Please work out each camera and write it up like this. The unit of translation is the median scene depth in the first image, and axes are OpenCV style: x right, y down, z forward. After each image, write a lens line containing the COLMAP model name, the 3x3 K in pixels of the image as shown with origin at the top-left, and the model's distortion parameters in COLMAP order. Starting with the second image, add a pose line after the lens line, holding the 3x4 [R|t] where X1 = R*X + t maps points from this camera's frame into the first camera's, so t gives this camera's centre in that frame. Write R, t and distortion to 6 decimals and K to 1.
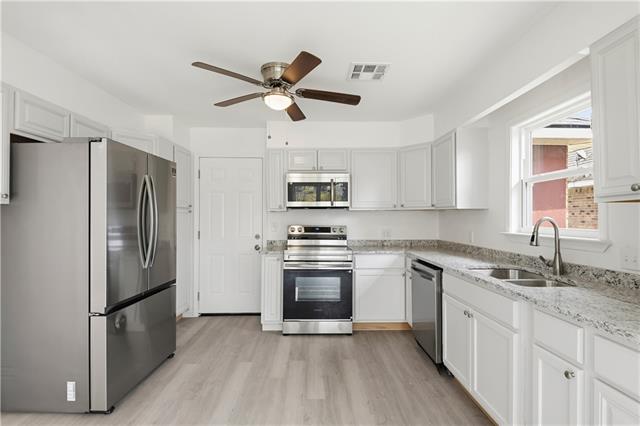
lens RADIAL K [[317.4, 0, 320.0], [0, 317.4, 213.0], [0, 0, 1]] dist [-0.000174, -0.000066]
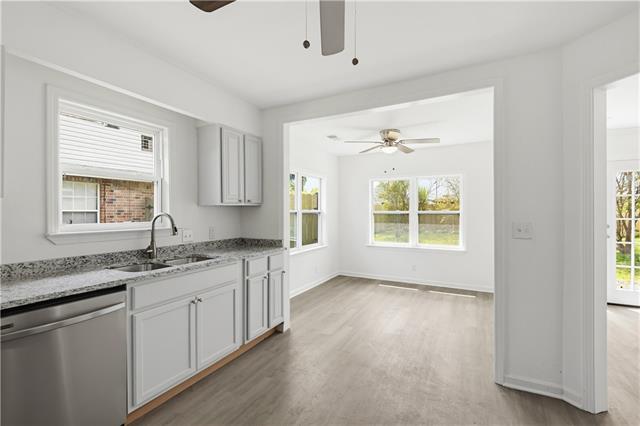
lens RADIAL K [[296.9, 0, 320.0], [0, 296.9, 213.0], [0, 0, 1]] dist [0.028843, -0.000161]
pose [[-0.871687, 0.003462, 0.490051, -0.425164], [0.000845, 0.999984, -0.005560, 0.020813], [-0.490062, -0.004433, -0.871676, 1.737672]]
